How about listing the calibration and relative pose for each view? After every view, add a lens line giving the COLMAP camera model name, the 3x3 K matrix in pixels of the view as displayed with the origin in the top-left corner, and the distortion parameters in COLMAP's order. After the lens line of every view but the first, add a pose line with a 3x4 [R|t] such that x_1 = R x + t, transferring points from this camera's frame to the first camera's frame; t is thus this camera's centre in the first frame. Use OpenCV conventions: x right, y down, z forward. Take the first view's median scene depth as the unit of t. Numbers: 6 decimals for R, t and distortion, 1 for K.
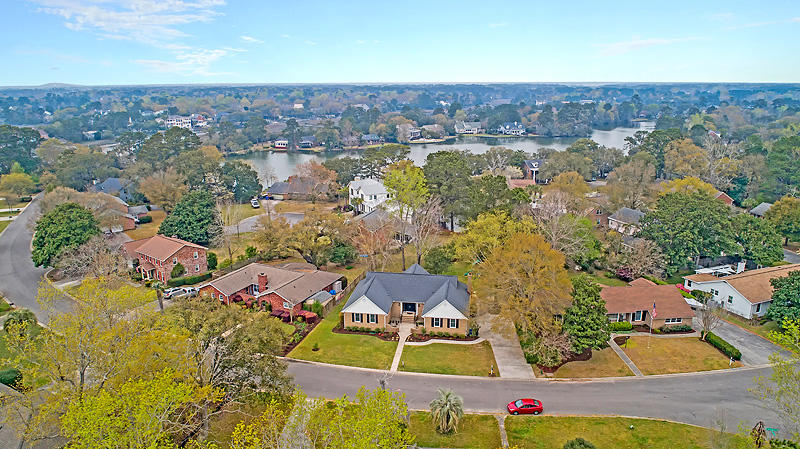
lens RADIAL K [[567.2, 0, 399.0], [0, 567.2, 221.9], [0, 0, 1]] dist [-0.008729, -0.000527]
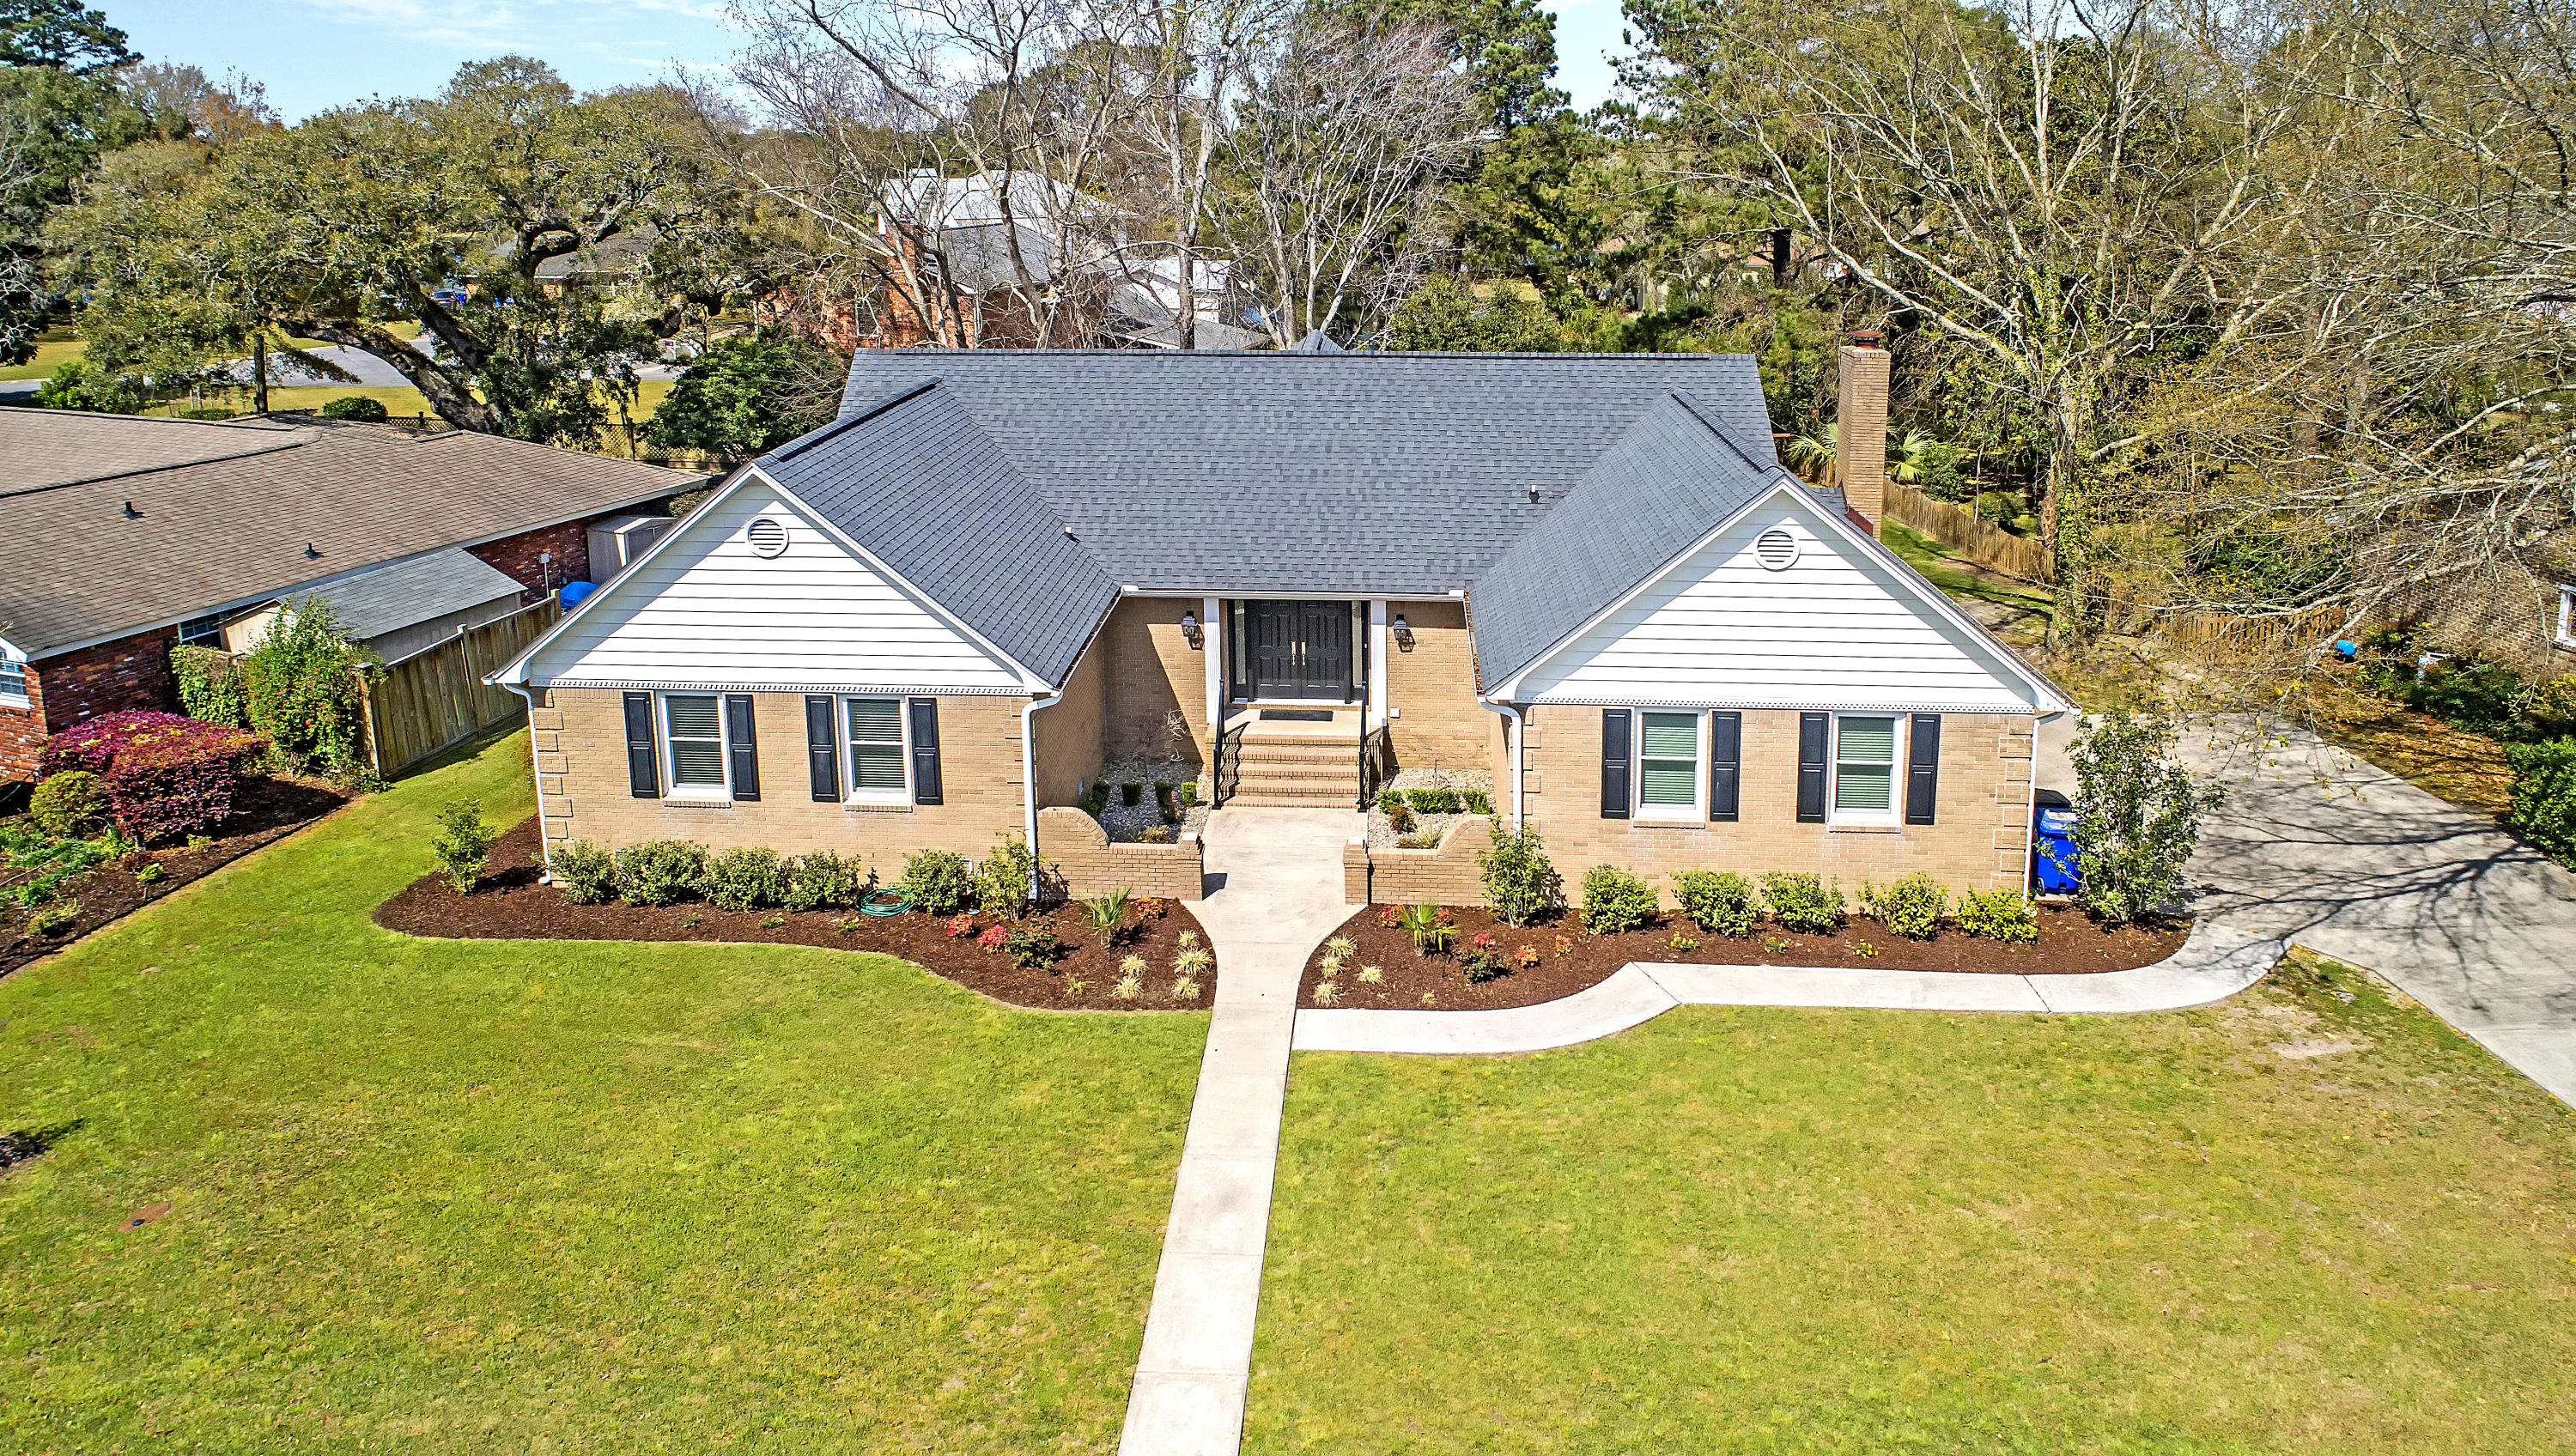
lens RADIAL K [[1722.4, 0, 1307.7], [0, 1722.4, 720.7], [0, 0, 1]] dist [0.000282, -0.001999]
pose [[0.993506, -0.016645, 0.112552, -0.012453], [0.011516, 0.998872, 0.046070, 0.158082], [-0.113192, -0.044475, 0.992577, 0.754287]]
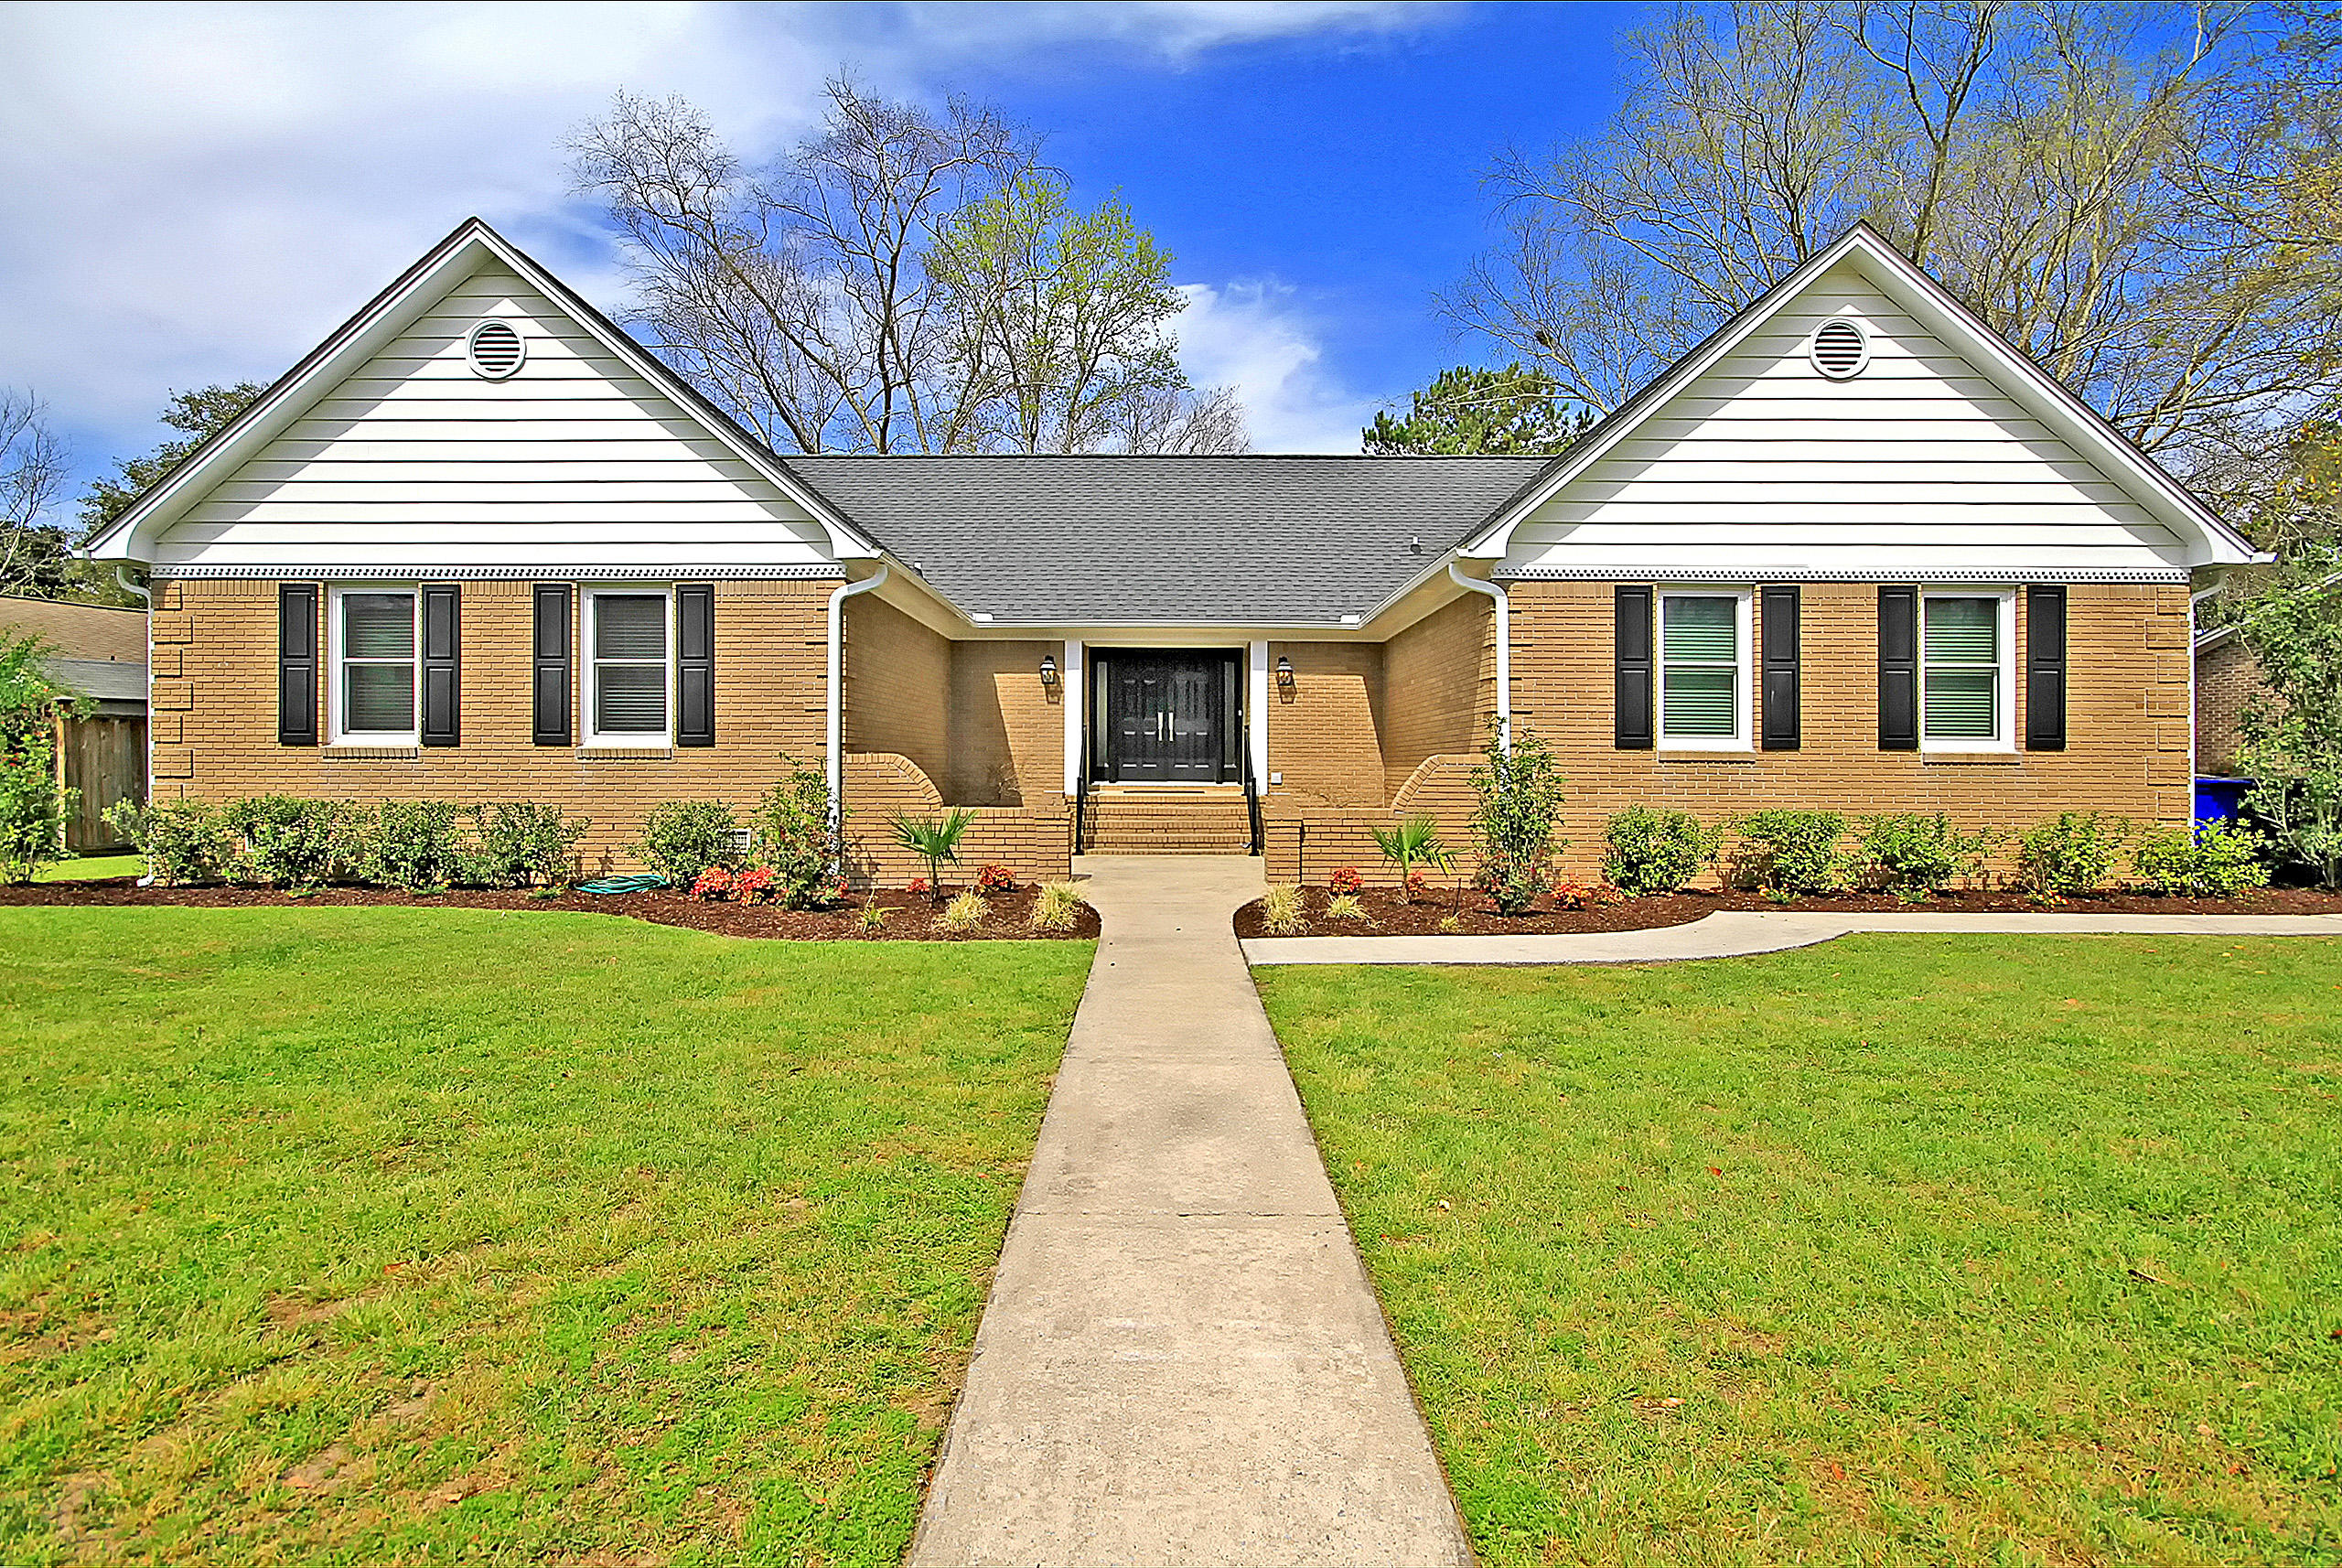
lens RADIAL K [[1102.9, 0, 1156.8], [0, 1102.9, 785.0], [0, 0, 1]] dist [0.003489, -0.000006]
pose [[0.986266, 0.023877, 0.163430, -0.009861], [0.019924, 0.965070, -0.261234, 0.218174], [-0.163958, 0.260903, 0.951340, 0.894753]]
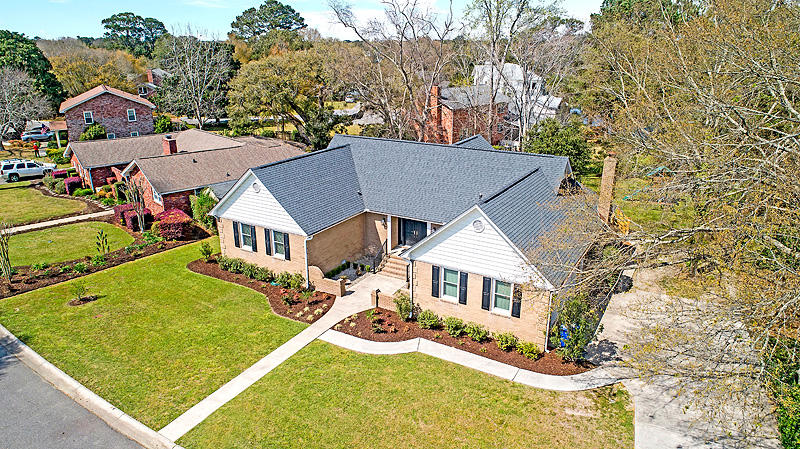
lens RADIAL K [[567.2, 0, 397.6], [0, 567.2, 227.3], [0, 0, 1]] dist [-0.008729, -0.000527]
pose [[0.928066, 0.126595, -0.350239, 0.137711], [-0.105237, 0.991269, 0.079439, 0.128445], [0.357237, -0.036866, 0.933286, 0.722312]]
